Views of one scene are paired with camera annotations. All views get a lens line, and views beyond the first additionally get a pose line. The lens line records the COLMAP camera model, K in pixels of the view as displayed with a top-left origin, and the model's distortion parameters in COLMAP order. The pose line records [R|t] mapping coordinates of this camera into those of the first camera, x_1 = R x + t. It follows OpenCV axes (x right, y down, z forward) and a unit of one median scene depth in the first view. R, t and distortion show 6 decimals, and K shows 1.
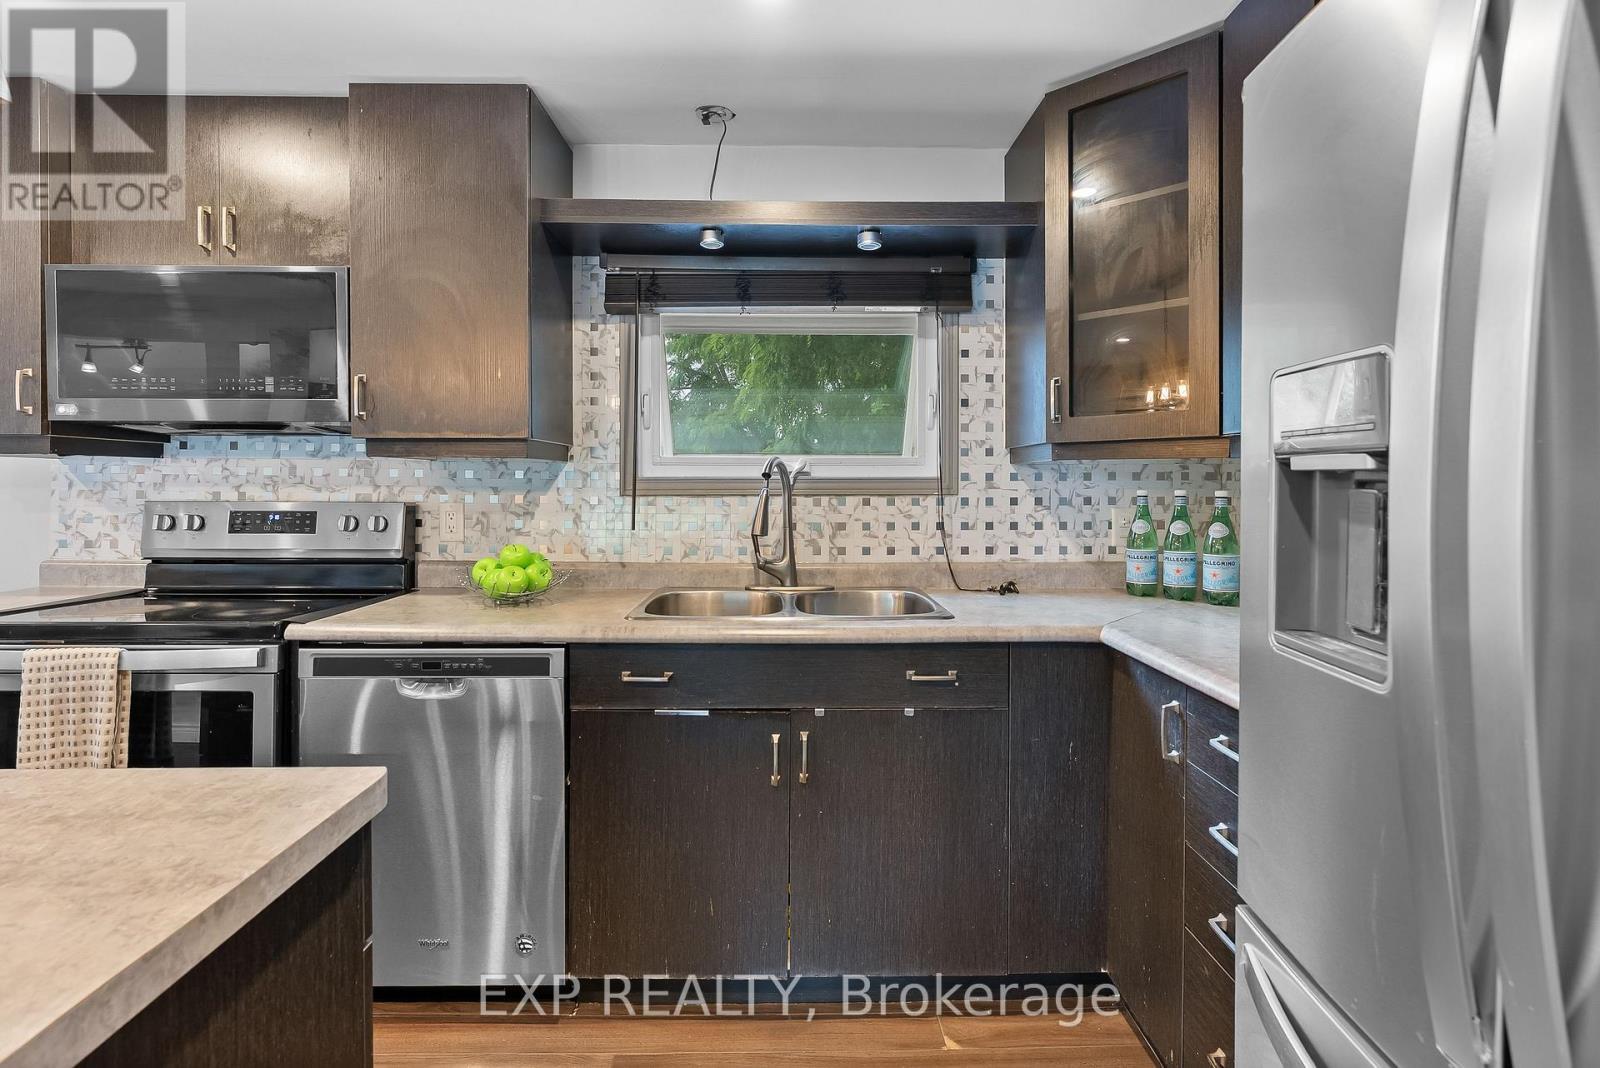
lens RADIAL K [[754.4, 0, 800.1], [0, 754.4, 491.9], [0, 0, 1]] dist [0.000115, 0.000086]
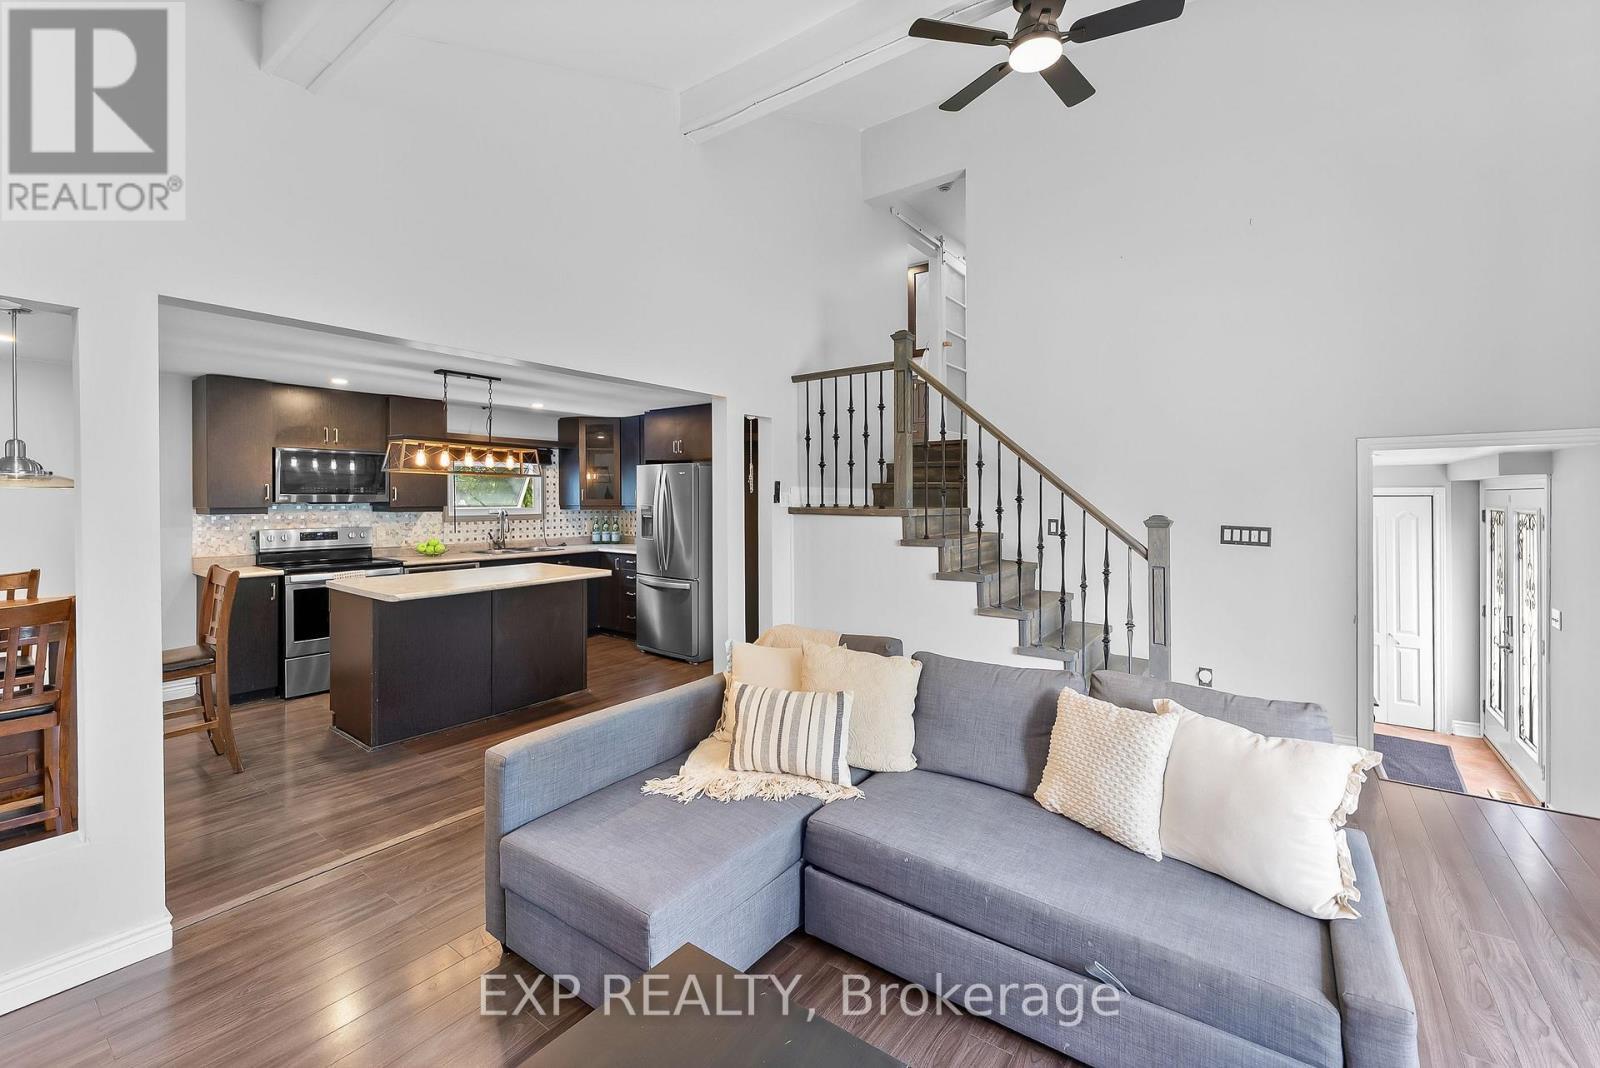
lens RADIAL K [[658.9, 0, 800.5], [0, 658.9, 498.7], [0, 0, 1]] dist [0.000055, 0.000072]
pose [[0.611404, -0.003835, 0.791309, -1.439426], [0.008821, 0.999959, -0.001969, -0.070414], [-0.791269, 0.008183, 0.611413, -1.717654]]
